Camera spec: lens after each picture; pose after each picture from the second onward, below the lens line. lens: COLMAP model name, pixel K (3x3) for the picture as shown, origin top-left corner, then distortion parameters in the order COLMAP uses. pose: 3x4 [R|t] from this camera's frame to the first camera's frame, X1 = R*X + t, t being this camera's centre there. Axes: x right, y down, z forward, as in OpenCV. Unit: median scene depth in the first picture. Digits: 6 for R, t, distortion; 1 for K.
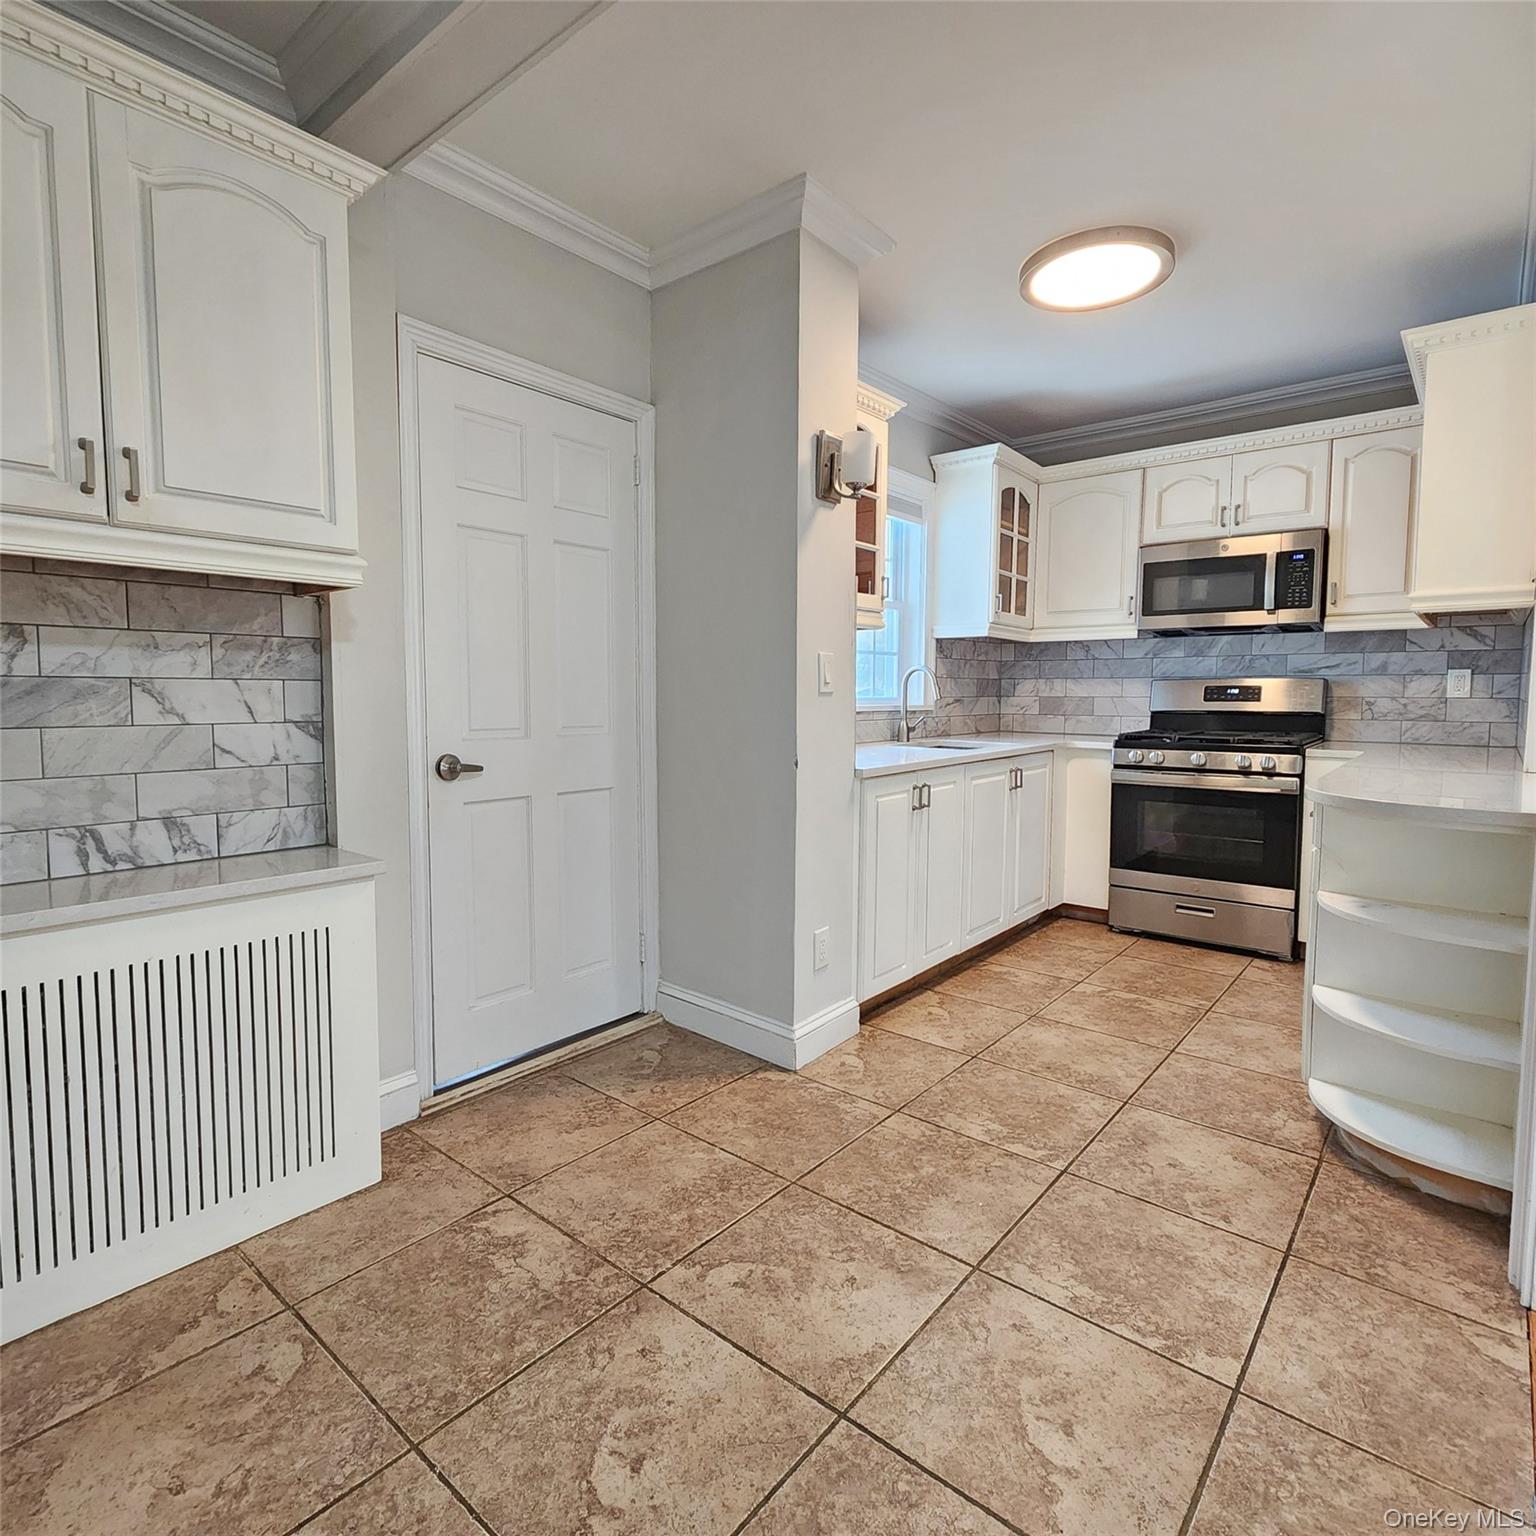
lens RADIAL K [[844.5, 0, 782.3], [0, 844.5, 762.0], [0, 0, 1]] dist [0.000095, 0.003035]
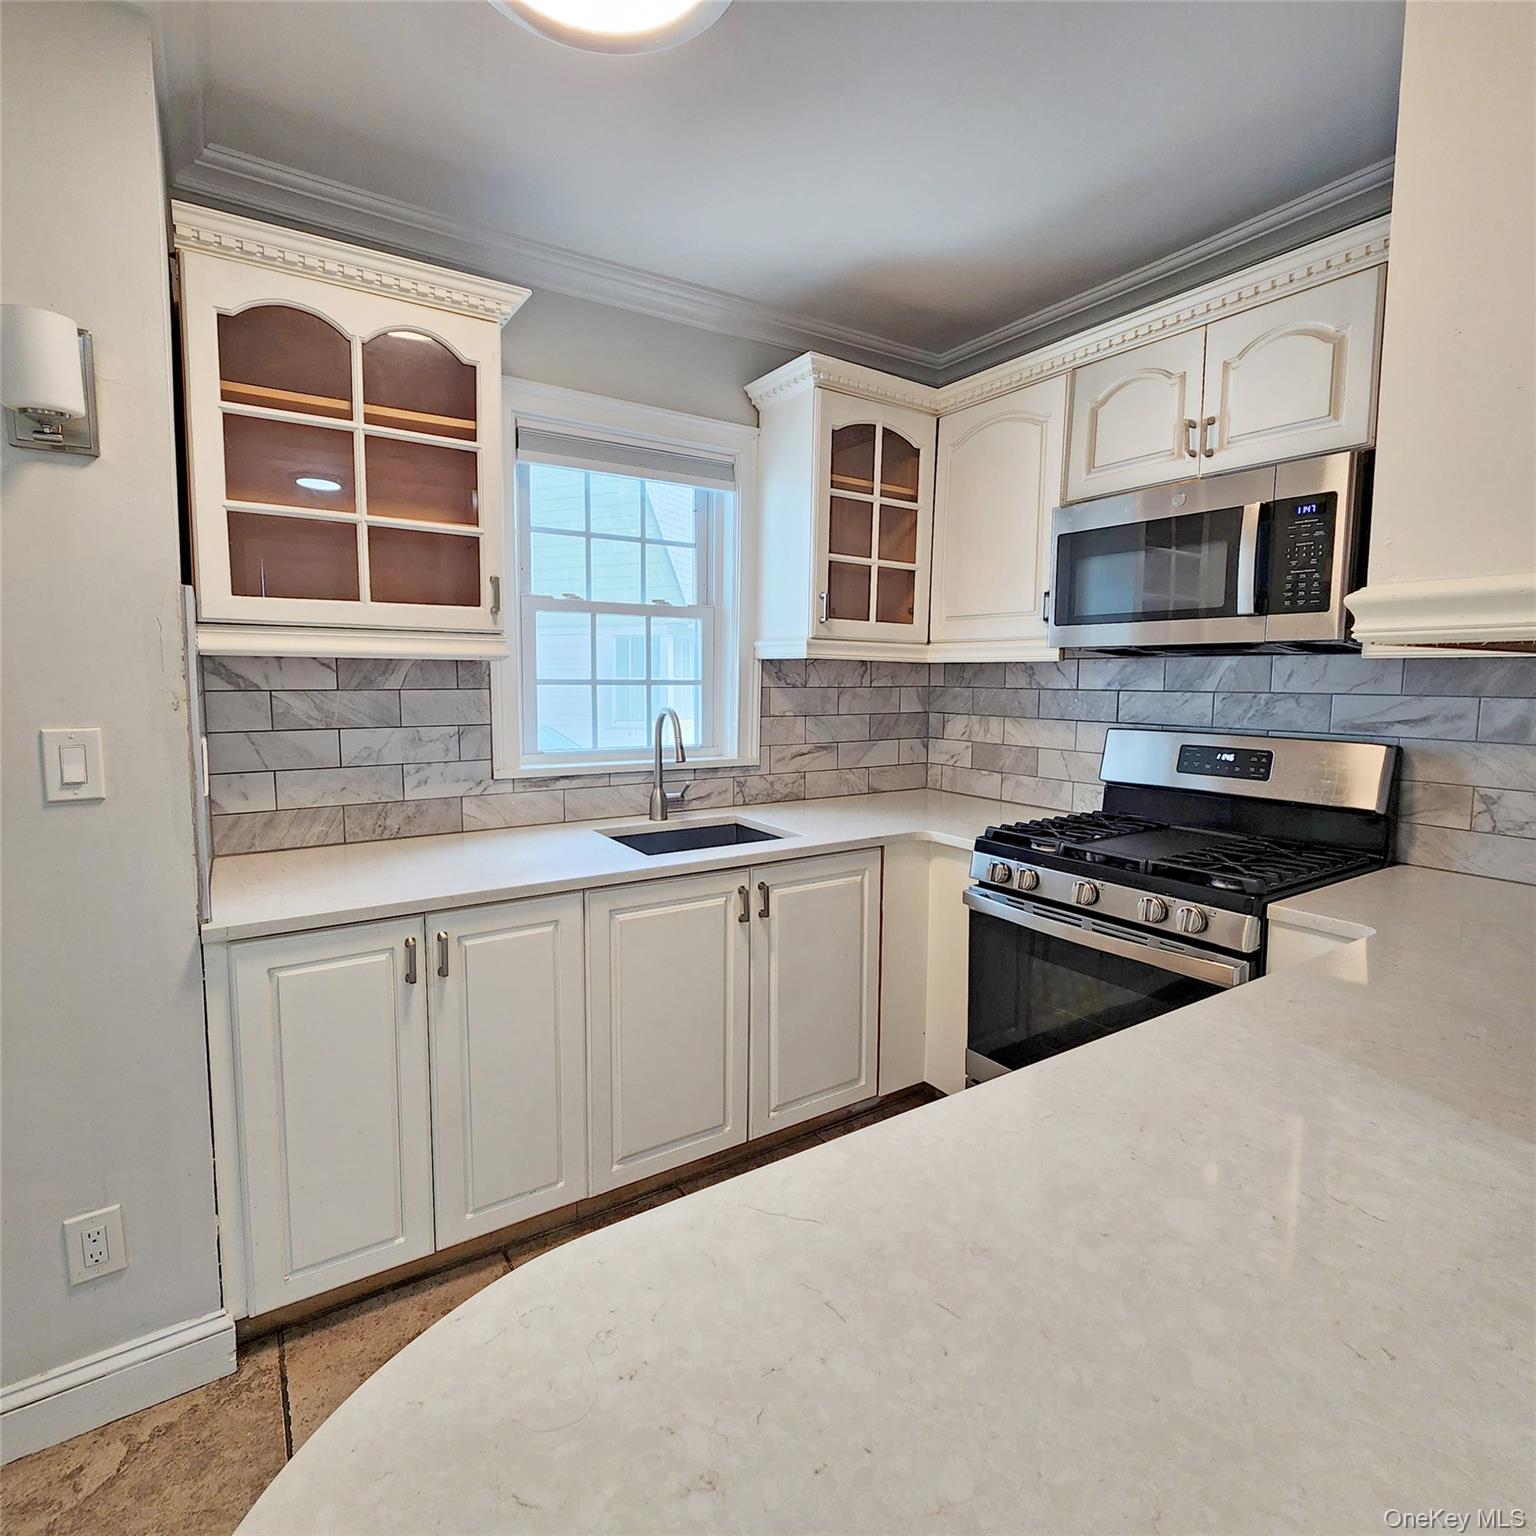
lens RADIAL K [[844.5, 0, 759.8], [0, 844.5, 762.0], [0, 0, 1]] dist [0.000095, 0.003035]
pose [[0.955882, 0.034554, -0.291713, 0.403140], [-0.029998, 0.999348, 0.020079, -0.082834], [0.292217, -0.010443, 0.956295, 0.376046]]
